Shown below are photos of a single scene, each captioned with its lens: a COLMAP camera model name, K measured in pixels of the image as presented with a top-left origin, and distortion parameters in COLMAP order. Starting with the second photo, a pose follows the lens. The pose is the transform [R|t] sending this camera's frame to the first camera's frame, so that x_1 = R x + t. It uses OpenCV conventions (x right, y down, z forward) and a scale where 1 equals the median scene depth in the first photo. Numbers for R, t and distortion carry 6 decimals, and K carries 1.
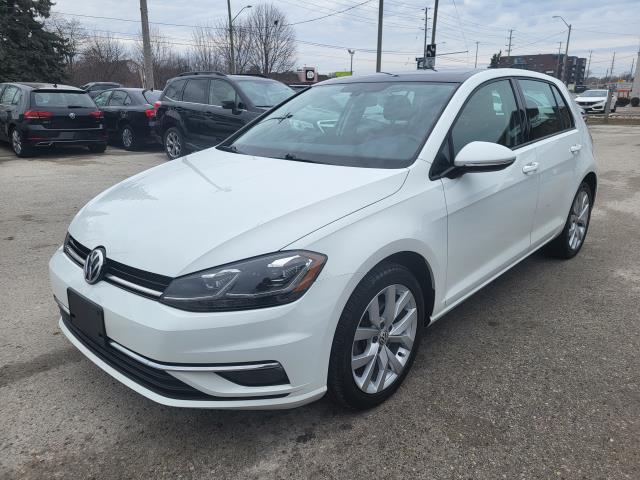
lens RADIAL K [[477.3, 0, 324.2], [0, 477.3, 241.0], [0, 0, 1]] dist [0.051976, -0.010292]
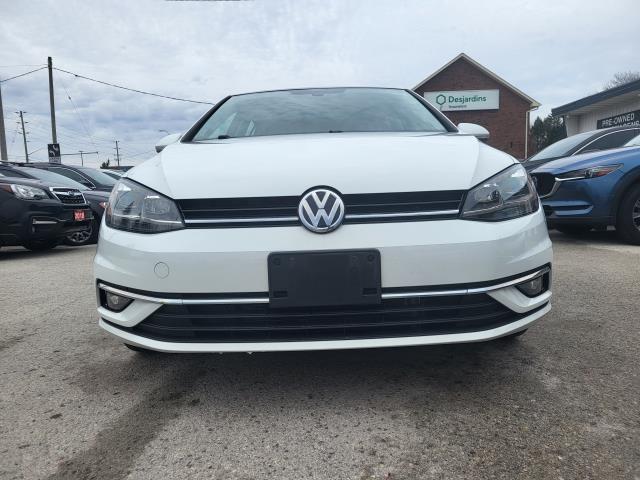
lens RADIAL K [[479.9, 0, 320.0], [0, 479.9, 240.0], [0, 0, 1]] dist [0.048410, -0.013633]
pose [[0.726517, -0.078856, 0.682608, -0.823066], [0.226013, 0.965544, -0.129011, 0.159319], [-0.648915, 0.248007, 0.719307, 0.393889]]
